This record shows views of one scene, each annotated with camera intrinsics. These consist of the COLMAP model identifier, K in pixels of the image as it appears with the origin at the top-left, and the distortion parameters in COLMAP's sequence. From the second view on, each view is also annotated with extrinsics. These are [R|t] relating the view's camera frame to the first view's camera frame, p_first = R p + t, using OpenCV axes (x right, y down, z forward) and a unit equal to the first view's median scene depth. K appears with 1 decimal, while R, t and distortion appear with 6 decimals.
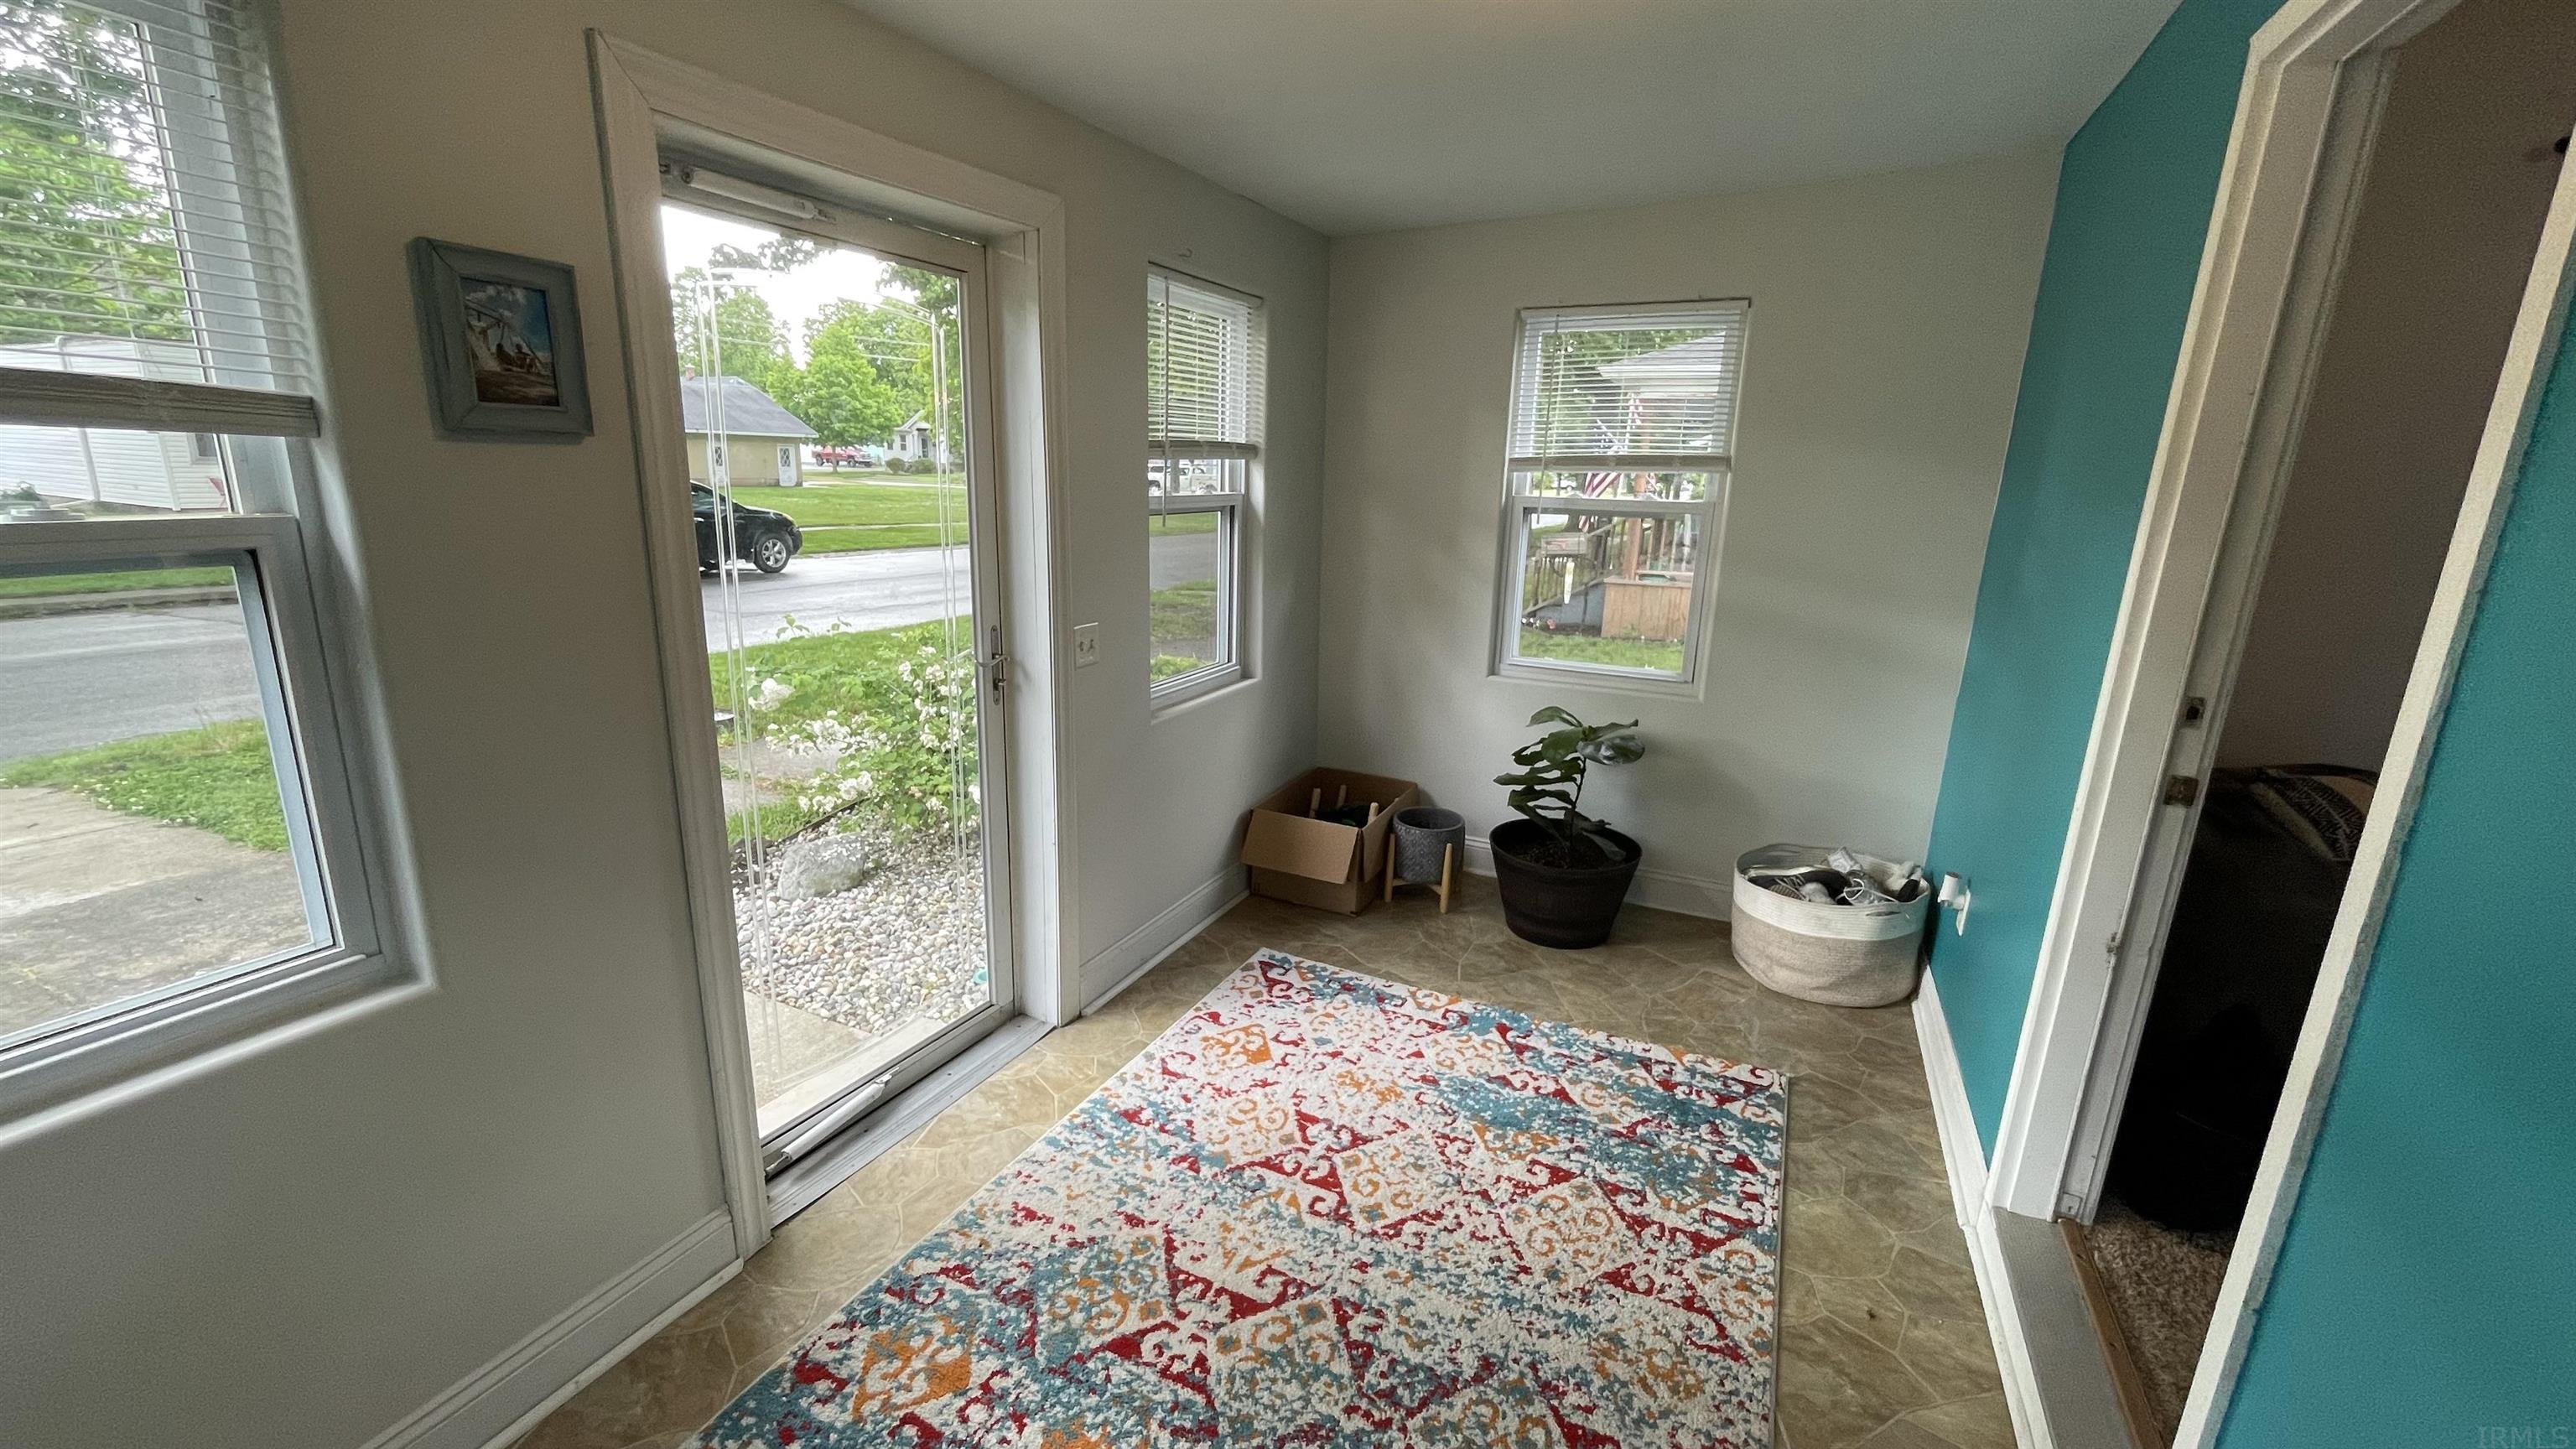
lens RADIAL K [[1038.8, 0, 1274.1], [0, 1038.8, 717.2], [0, 0, 1]] dist [-0.002812, -0.000358]
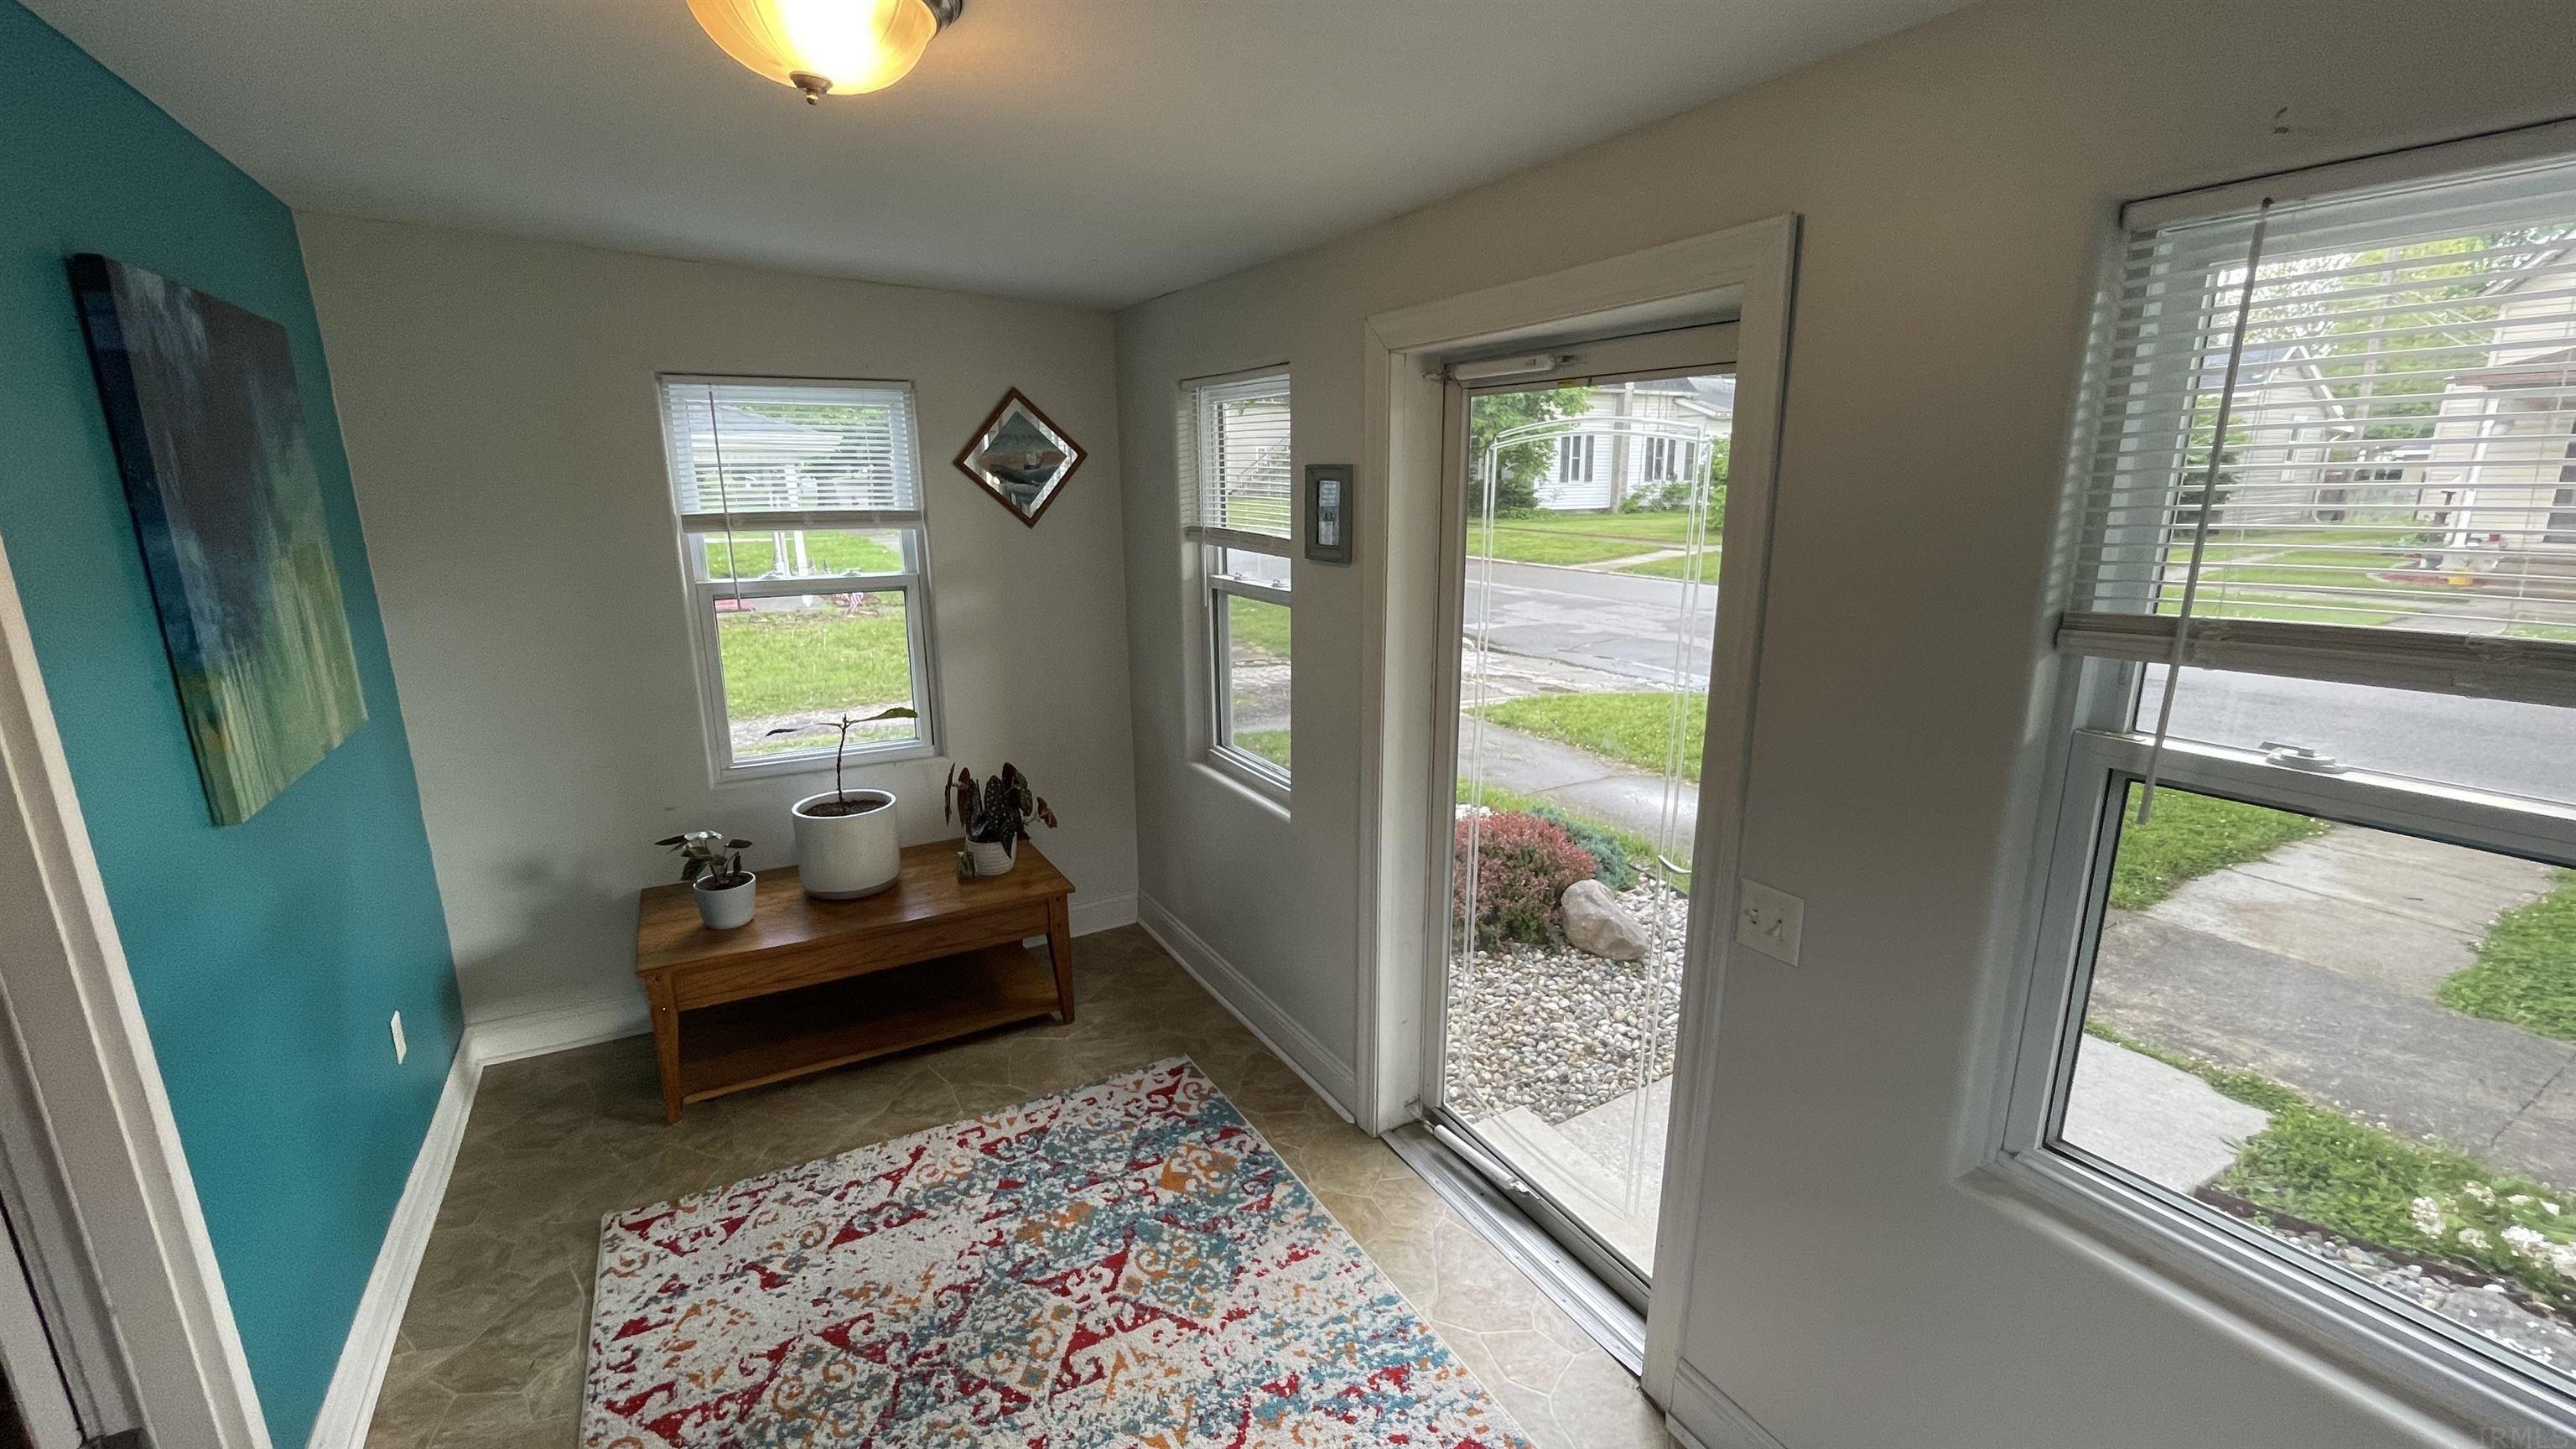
lens RADIAL K [[1038.8, 0, 1278.1], [0, 1038.8, 726.4], [0, 0, 1]] dist [-0.002812, -0.000358]
pose [[-0.547381, 0.176799, -0.817995, 0.679518], [-0.213424, 0.915621, 0.340718, -0.483572], [0.809212, 0.361082, -0.463460, 1.501642]]
